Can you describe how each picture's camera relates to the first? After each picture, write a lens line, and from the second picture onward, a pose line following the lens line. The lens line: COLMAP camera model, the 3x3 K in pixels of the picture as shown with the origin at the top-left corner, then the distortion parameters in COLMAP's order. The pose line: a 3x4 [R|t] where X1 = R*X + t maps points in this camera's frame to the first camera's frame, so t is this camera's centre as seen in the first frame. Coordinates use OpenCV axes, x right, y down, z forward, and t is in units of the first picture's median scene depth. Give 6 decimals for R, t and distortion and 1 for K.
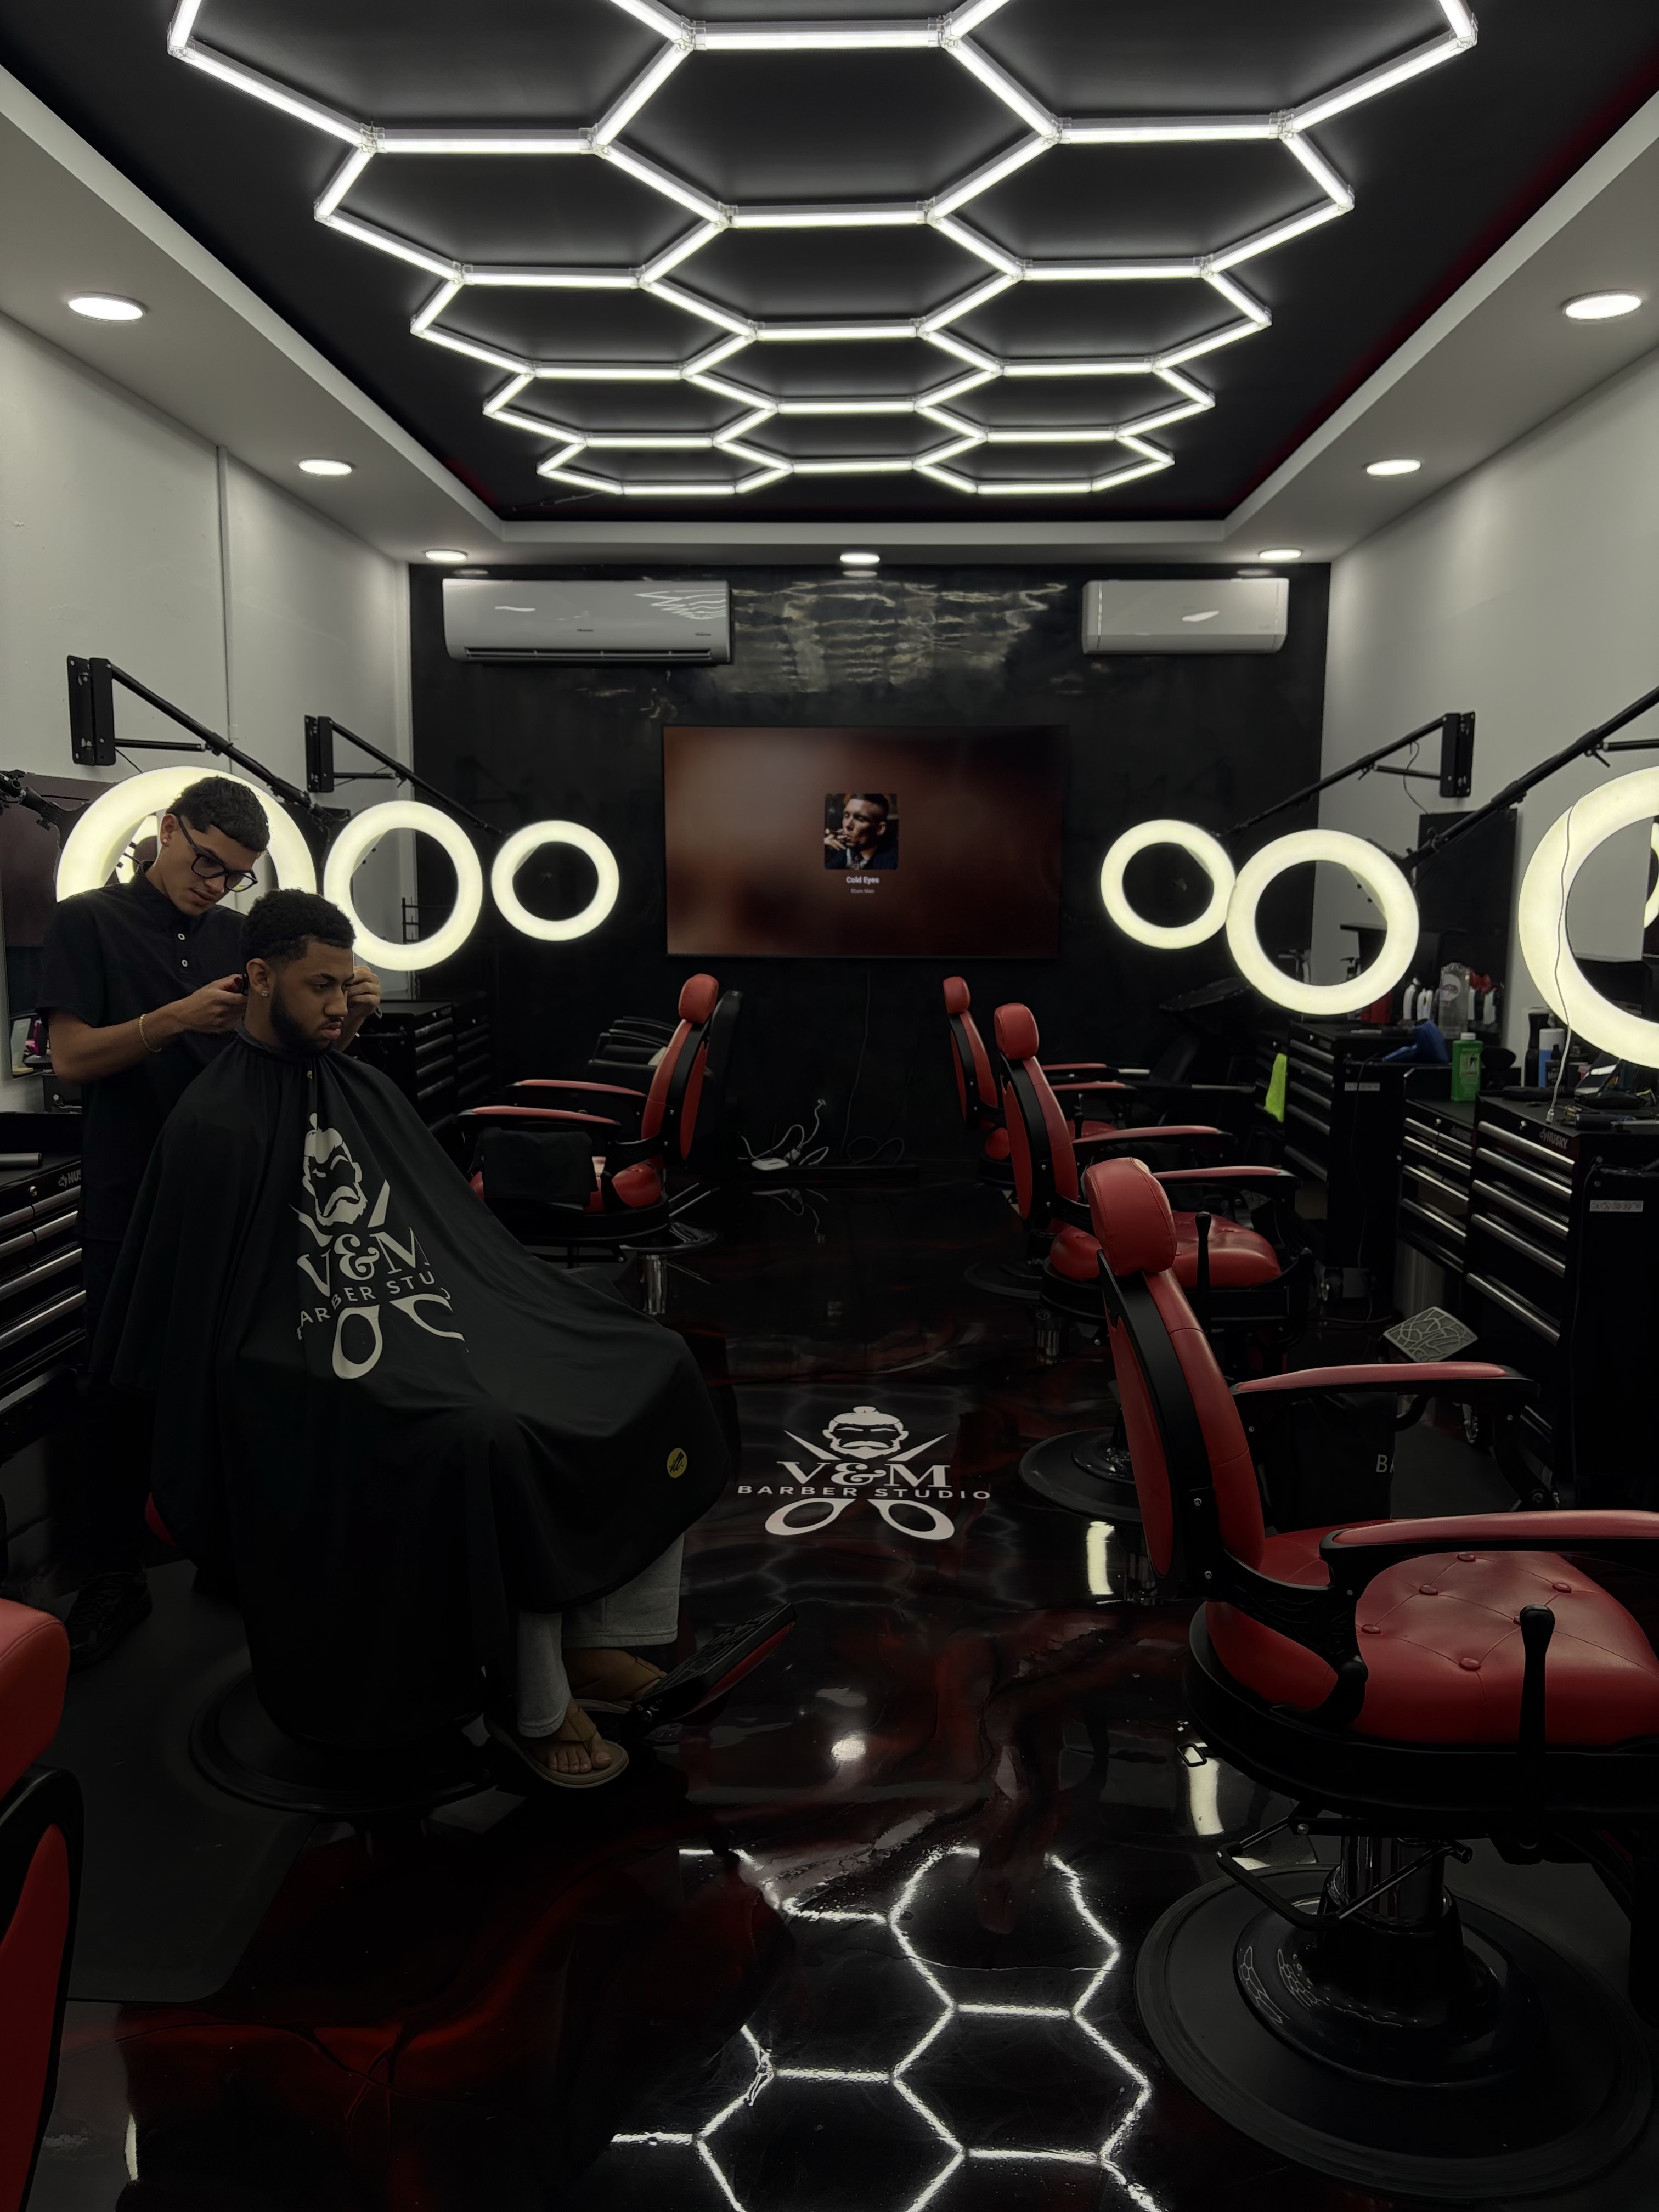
lens RADIAL K [[1616.9, 0, 798.3], [0, 1616.9, 1118.2], [0, 0, 1]] dist [-0.003869, -0.037828]
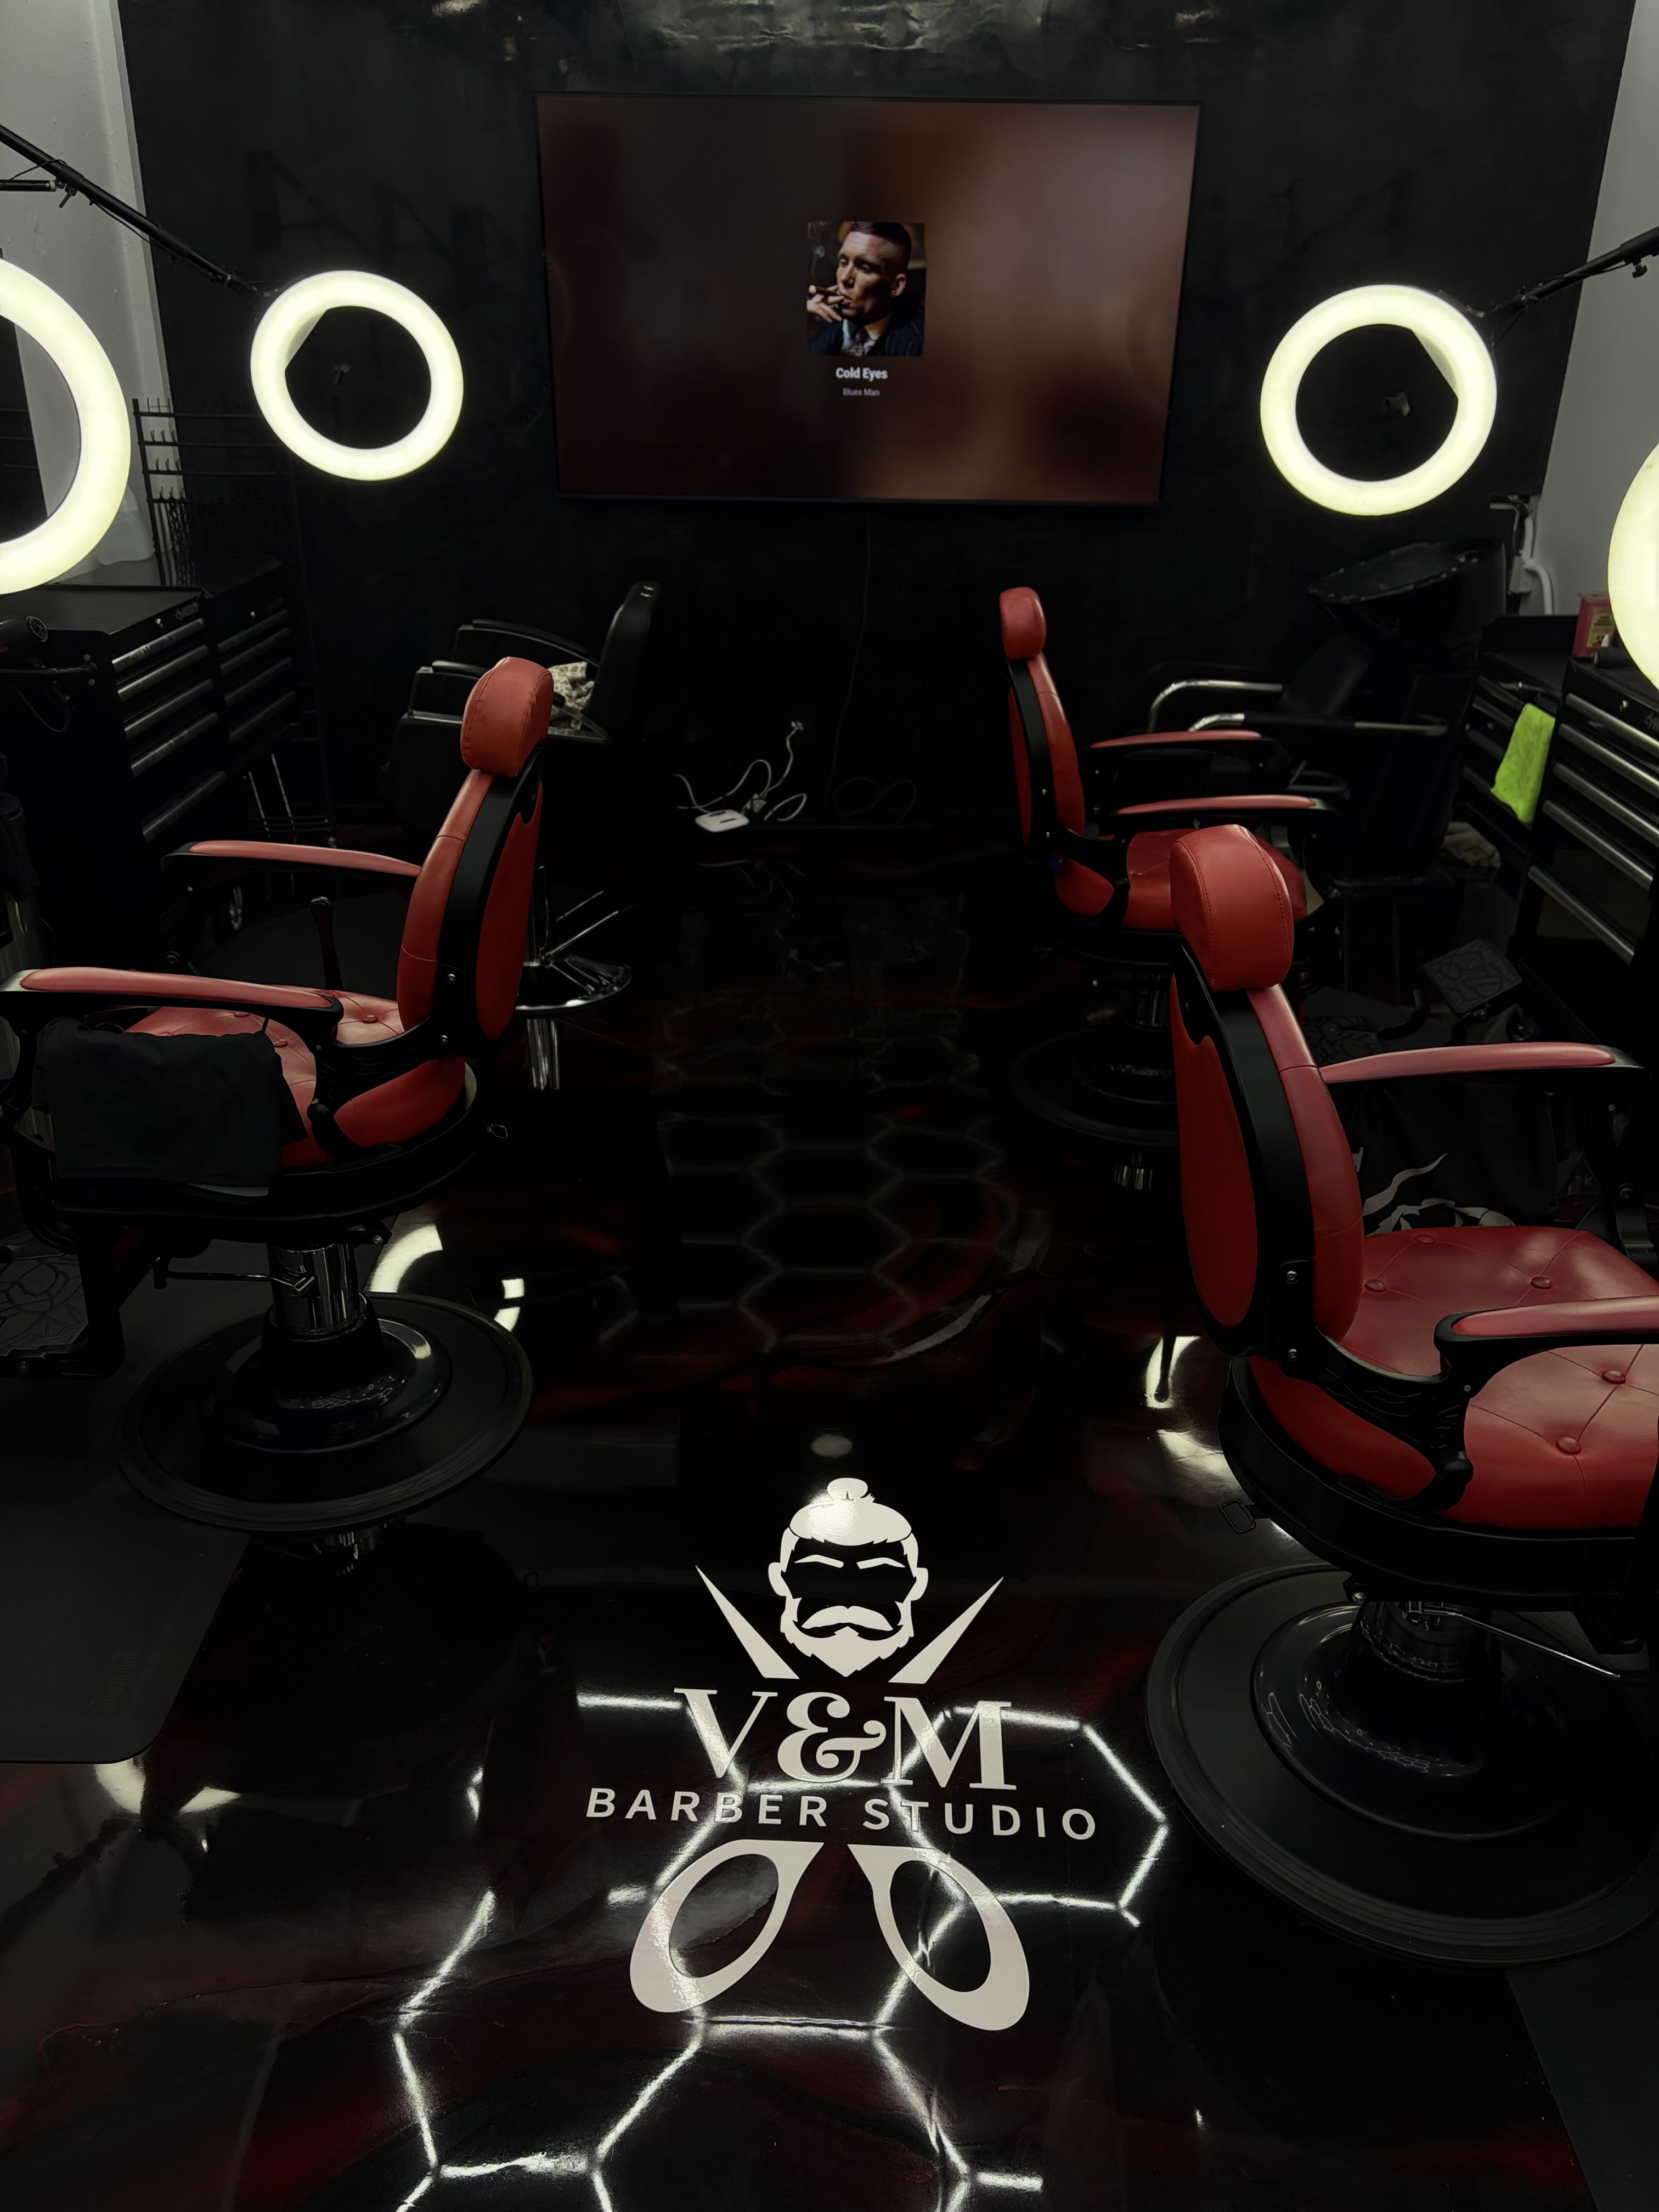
lens RADIAL K [[1616.9, 0, 798.3], [0, 1616.9, 1118.2], [0, 0, 1]] dist [-0.003869, -0.037828]
pose [[0.999889, 0.011732, 0.009234, 0.016856], [-0.014003, 0.951475, 0.307408, -0.101996], [-0.005180, -0.307503, 0.951533, 0.492586]]
